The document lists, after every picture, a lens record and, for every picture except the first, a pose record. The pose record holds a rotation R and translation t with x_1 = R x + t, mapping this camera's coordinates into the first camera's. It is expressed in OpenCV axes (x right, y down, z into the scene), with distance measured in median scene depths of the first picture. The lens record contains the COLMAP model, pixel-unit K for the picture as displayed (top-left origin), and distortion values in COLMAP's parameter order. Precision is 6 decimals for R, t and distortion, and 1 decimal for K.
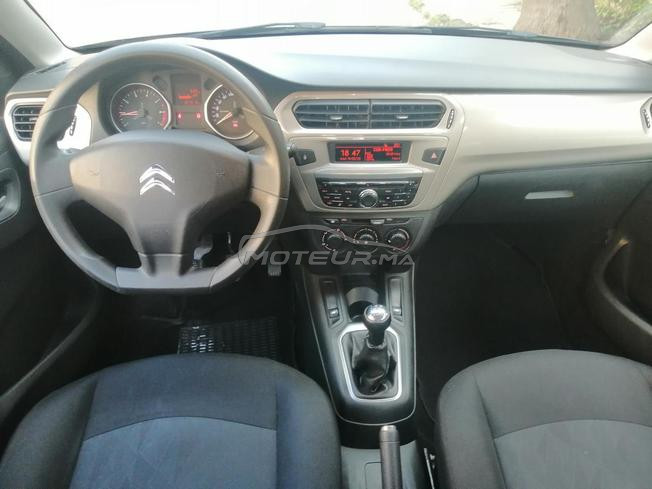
lens RADIAL K [[487.6, 0, 326.0], [0, 487.6, 244.5], [0, 0, 1]] dist [-0.001111, -0.000130]
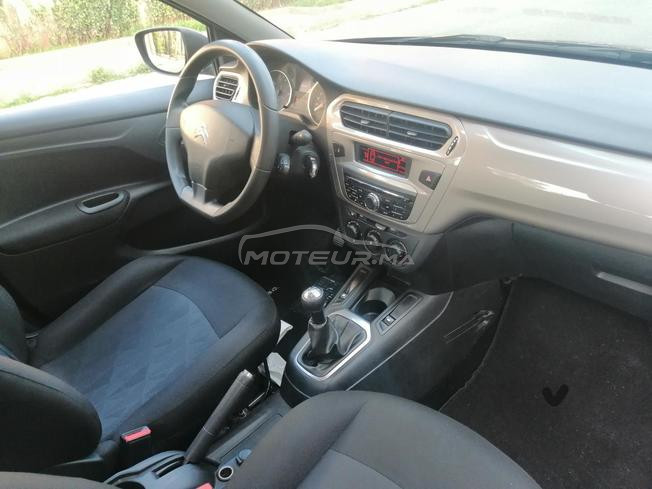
lens RADIAL K [[493.3, 0, 326.0], [0, 493.3, 244.5], [0, 0, 1]] dist [0.004129, 0.000735]
pose [[0.664925, 0.352228, -0.658642, 0.782732], [-0.350797, 0.925784, 0.140946, -0.126900], [0.659406, 0.137331, 0.739138, 0.147570]]
